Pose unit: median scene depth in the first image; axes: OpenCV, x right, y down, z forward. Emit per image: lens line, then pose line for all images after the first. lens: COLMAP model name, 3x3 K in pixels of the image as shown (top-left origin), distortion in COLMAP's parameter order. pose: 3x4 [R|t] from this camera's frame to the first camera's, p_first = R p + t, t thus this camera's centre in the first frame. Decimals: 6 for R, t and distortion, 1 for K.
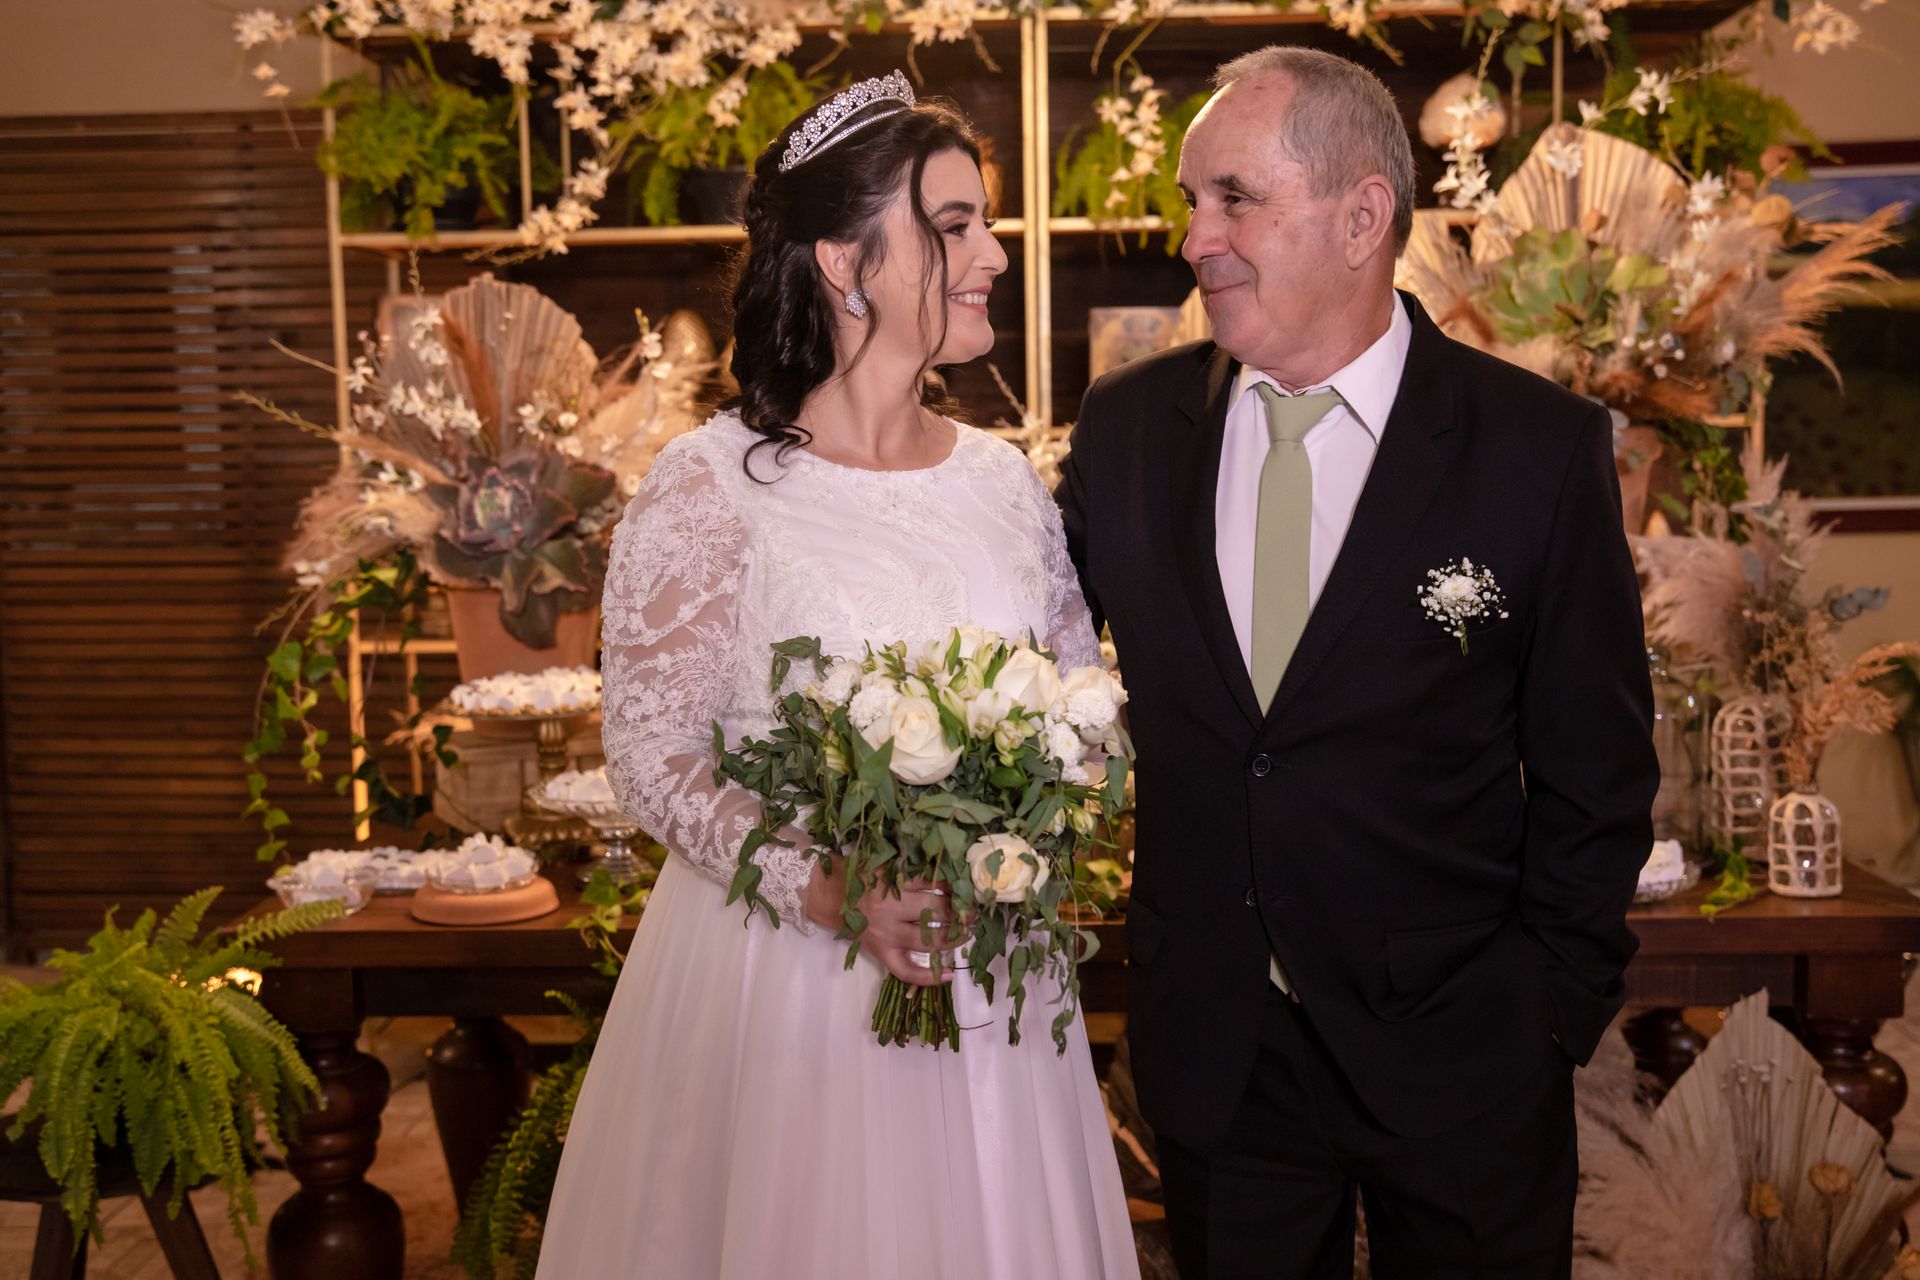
lens RADIAL K [[2199.9, 0, 930.4], [0, 2199.9, 650.5], [0, 0, 1]] dist [-0.004603, 0.140129]
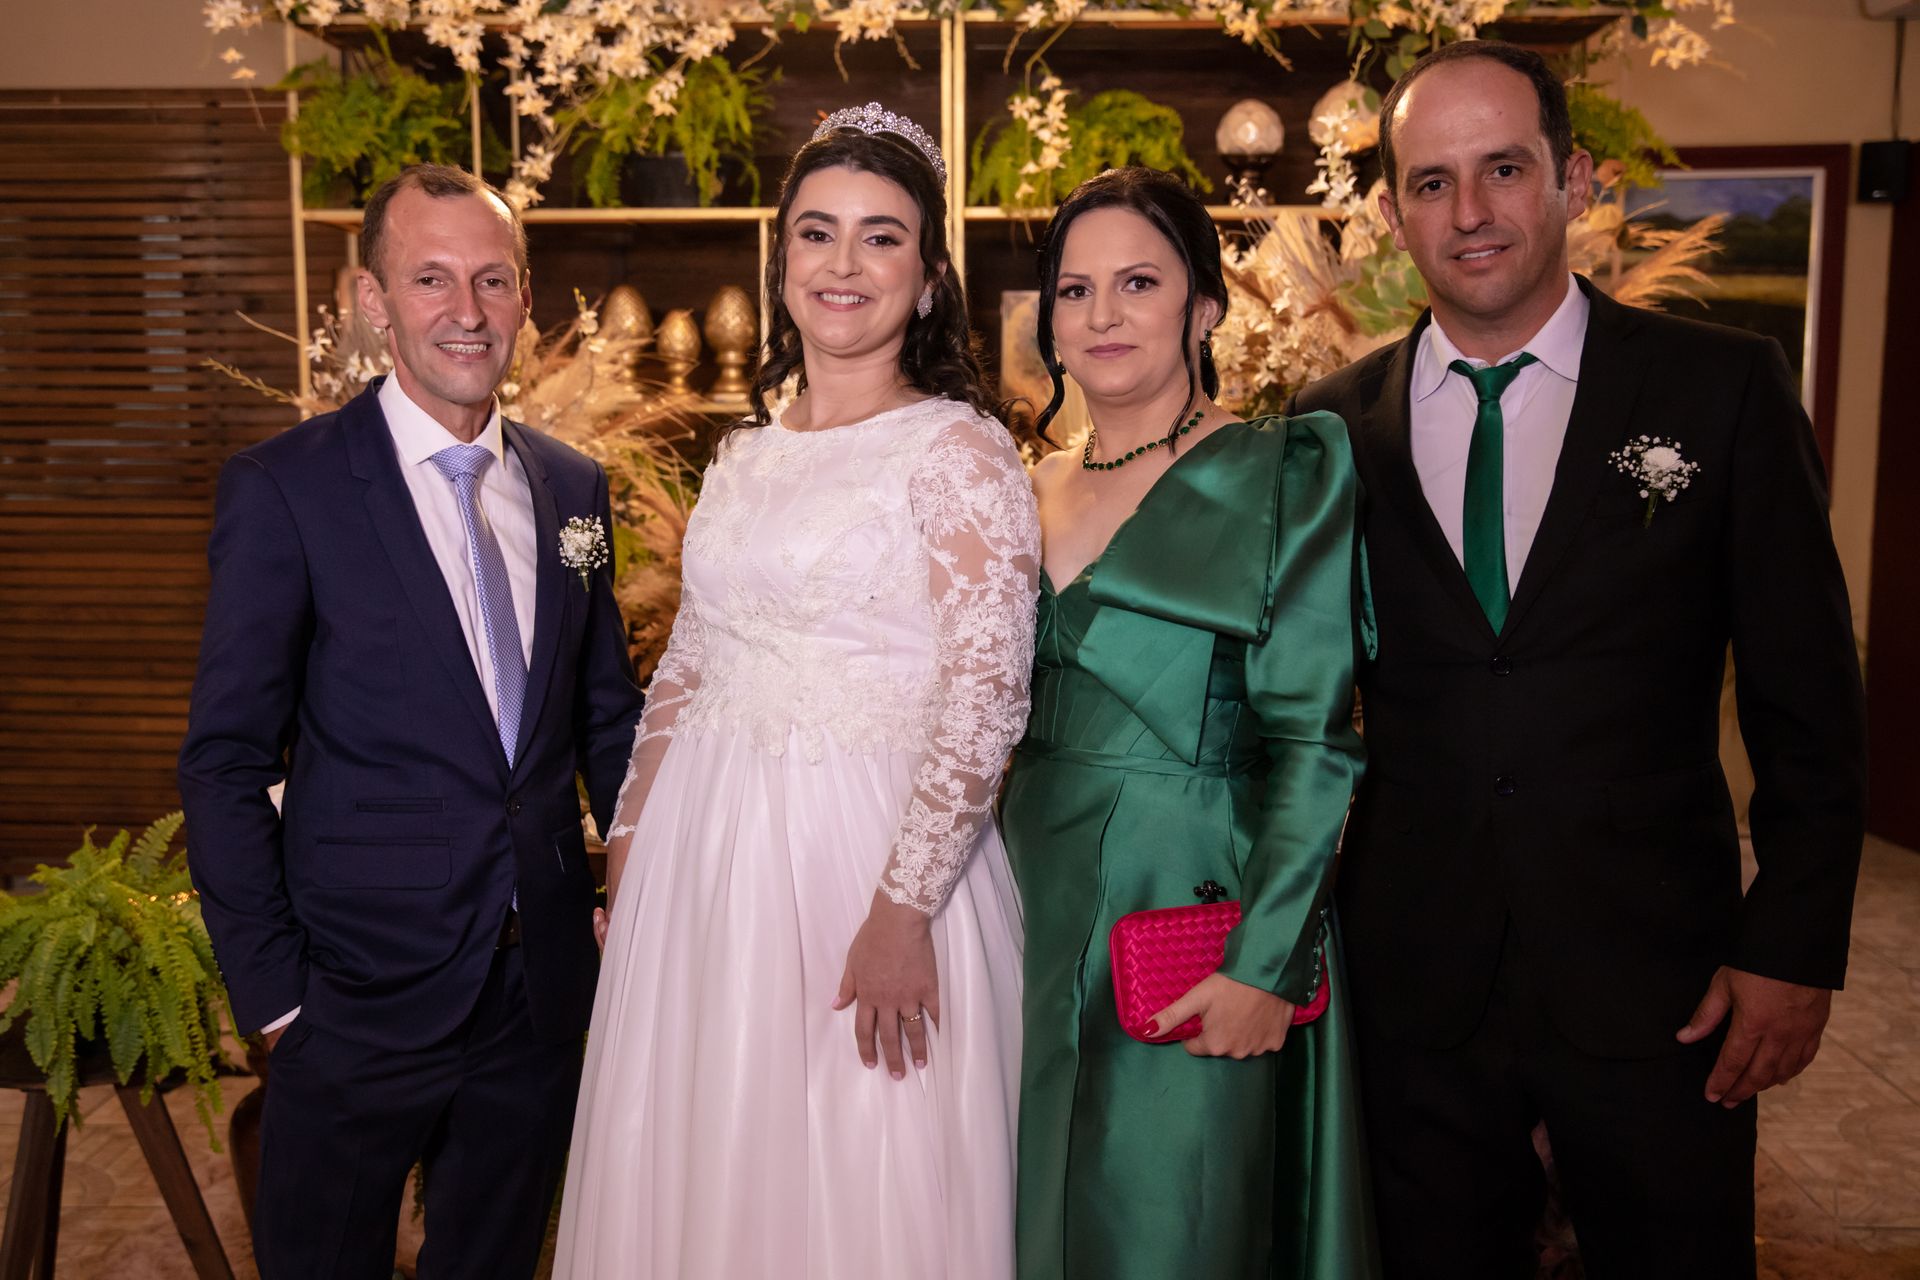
lens RADIAL K [[2122.1, 0, 917.9], [0, 2122.1, 665.4], [0, 0, 1]] dist [-0.014941, 0.135657]
pose [[0.999682, 0.013551, 0.021243, 0.016063], [-0.014113, 0.999548, 0.026539, 0.000939], [-0.020874, -0.026831, 0.999422, -0.056711]]
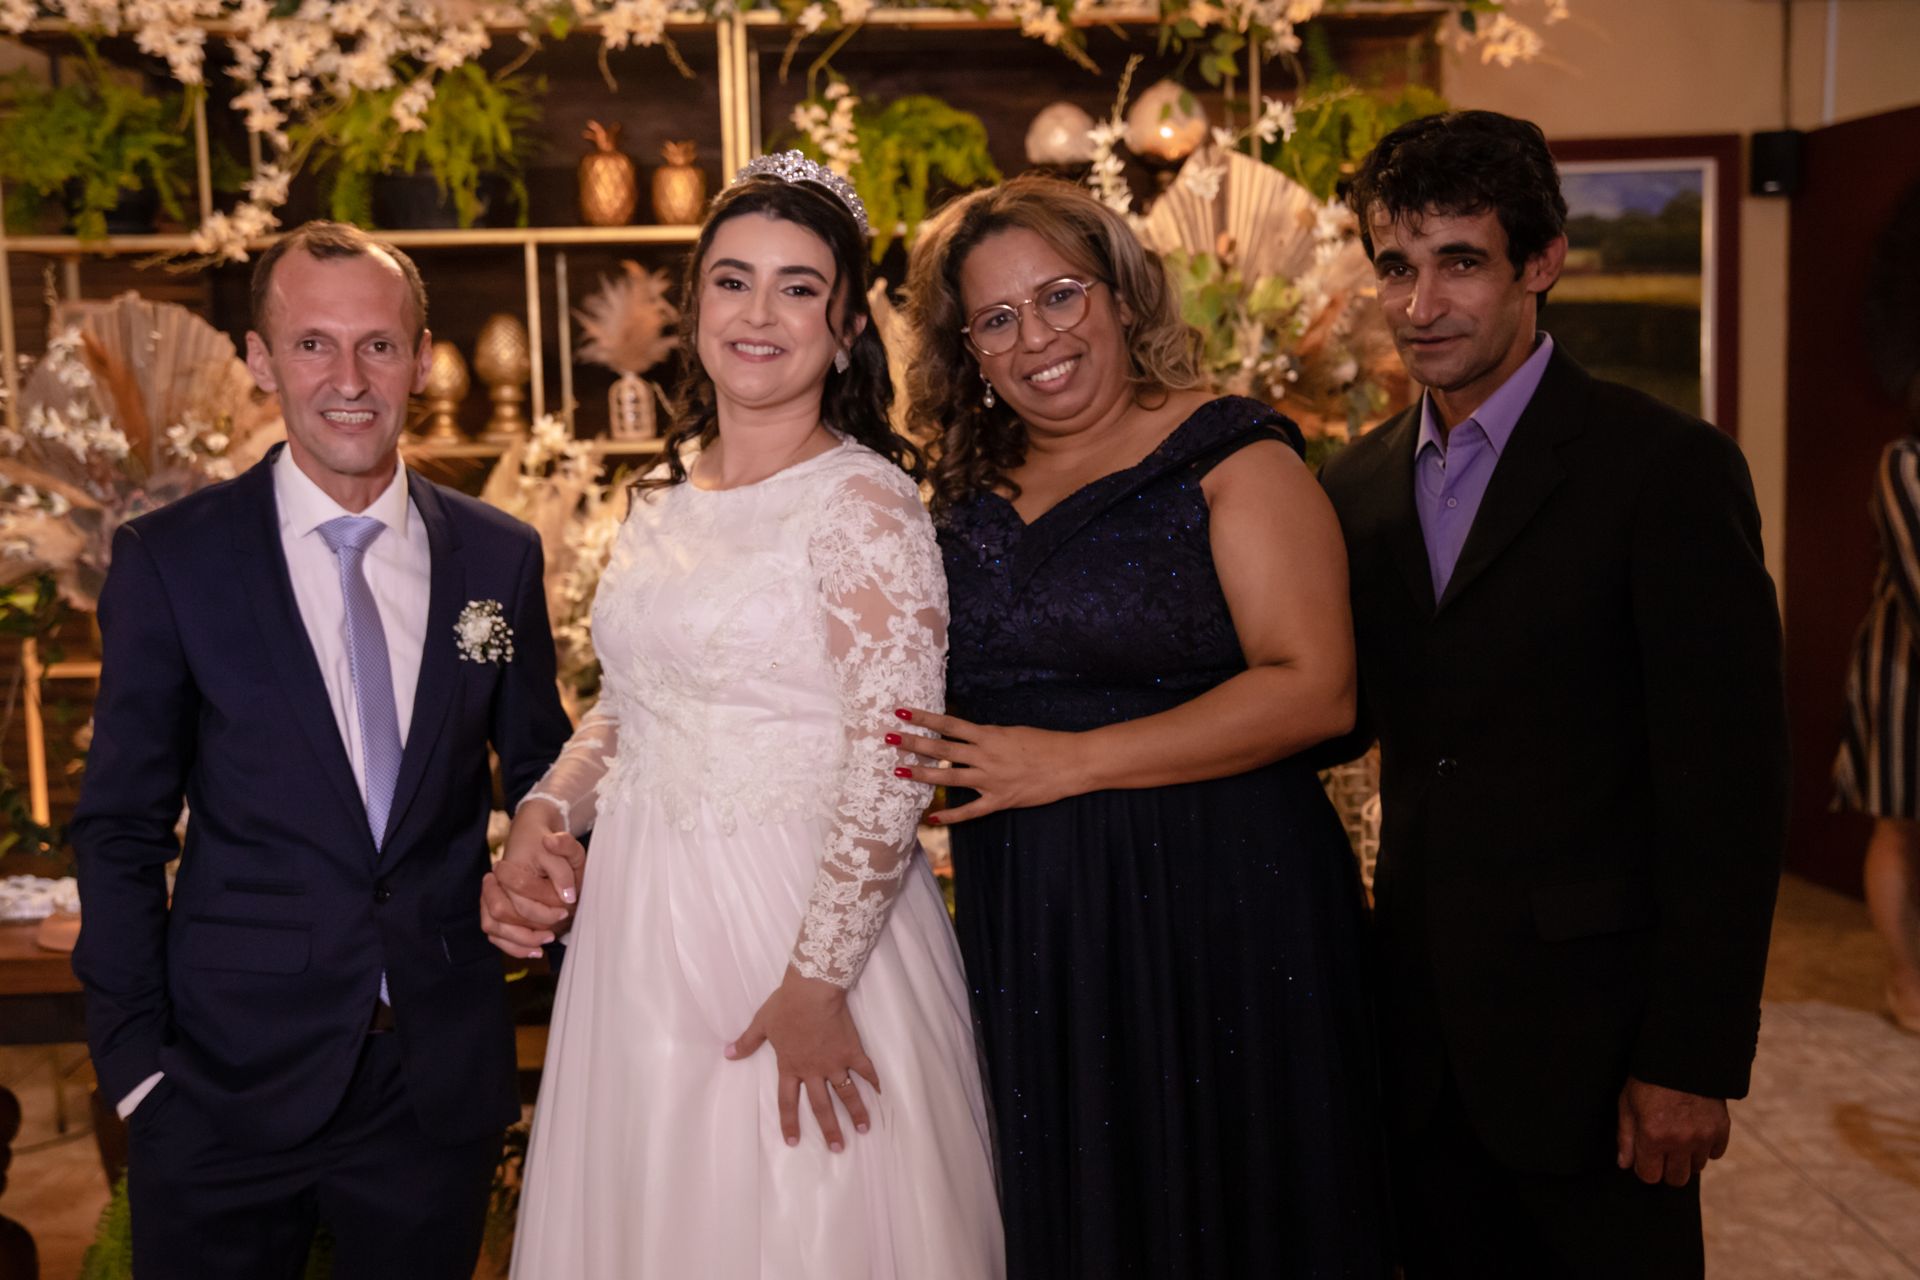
lens RADIAL K [[2421.1, 0, 1005.0], [0, 2421.1, 665.1], [0, 0, 1]] dist [0.009829, 0.196573]
pose [[0.996157, -0.015680, 0.086169, 0.091854], [0.015213, 0.999866, 0.006077, -0.005439], [-0.086252, -0.004742, 0.996262, -0.121146]]
